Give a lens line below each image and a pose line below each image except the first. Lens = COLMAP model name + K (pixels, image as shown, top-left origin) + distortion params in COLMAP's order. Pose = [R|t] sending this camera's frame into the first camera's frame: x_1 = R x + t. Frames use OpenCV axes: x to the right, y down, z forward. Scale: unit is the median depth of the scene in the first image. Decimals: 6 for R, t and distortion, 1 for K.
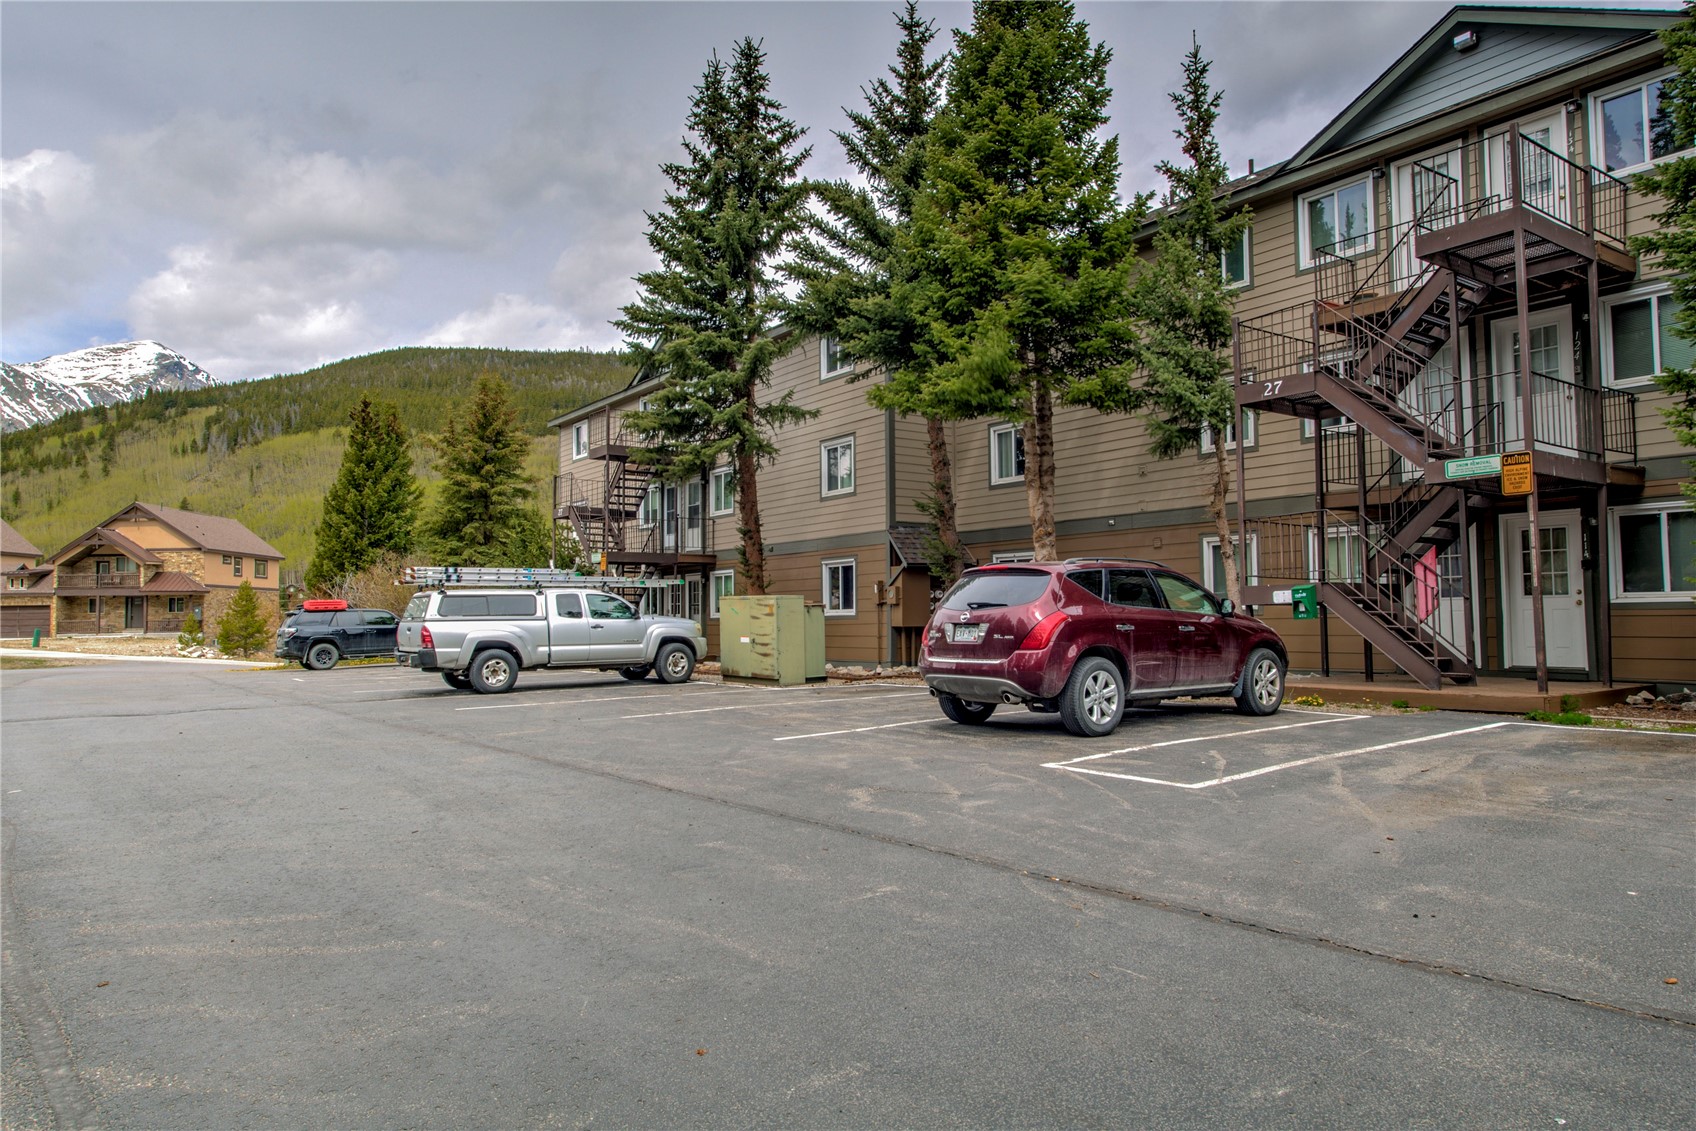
lens RADIAL K [[1085.3, 0, 848.0], [0, 1085.3, 565.5], [0, 0, 1]] dist [0.004026, 0.002174]
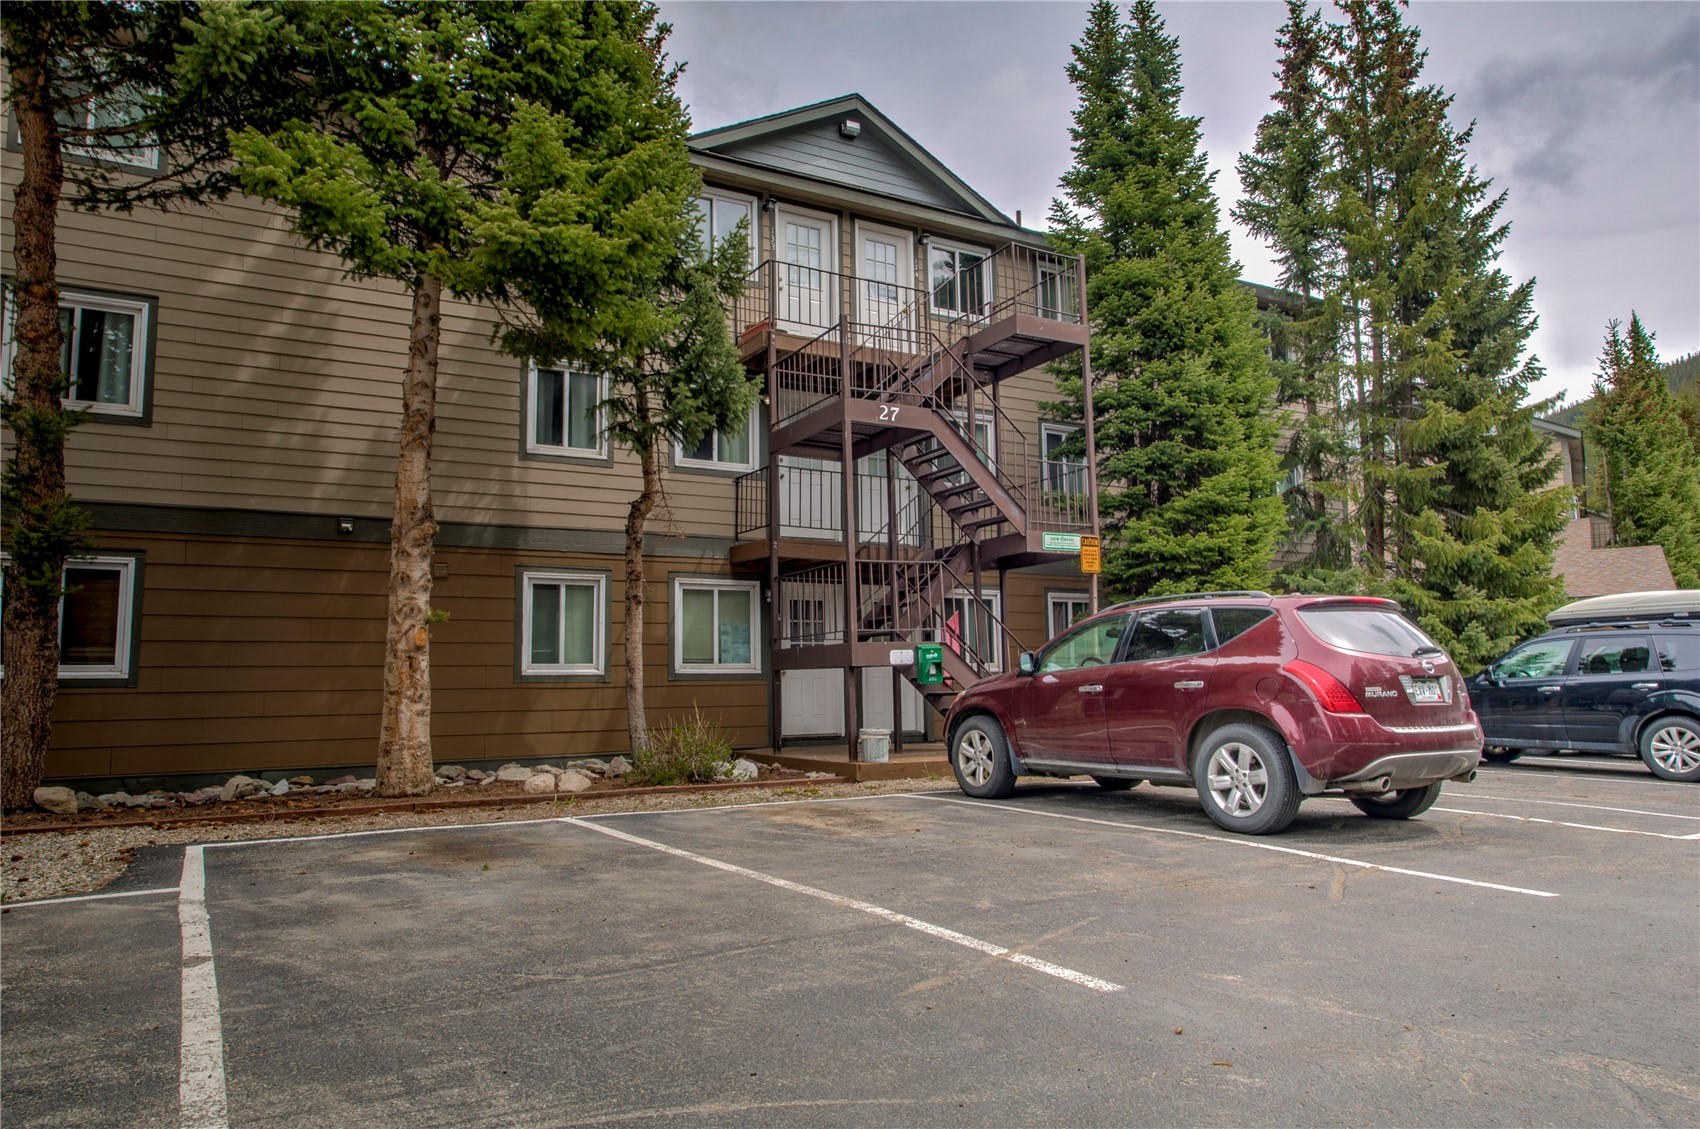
lens RADIAL K [[1133.5, 0, 842.7], [0, 1133.5, 561.8], [0, 0, 1]] dist [-0.005038, 0.000652]
pose [[0.120565, 0.114658, 0.986062, -0.507863], [-0.041063, 0.993033, -0.110448, 0.056248], [-0.991856, -0.027174, 0.124433, 0.957874]]
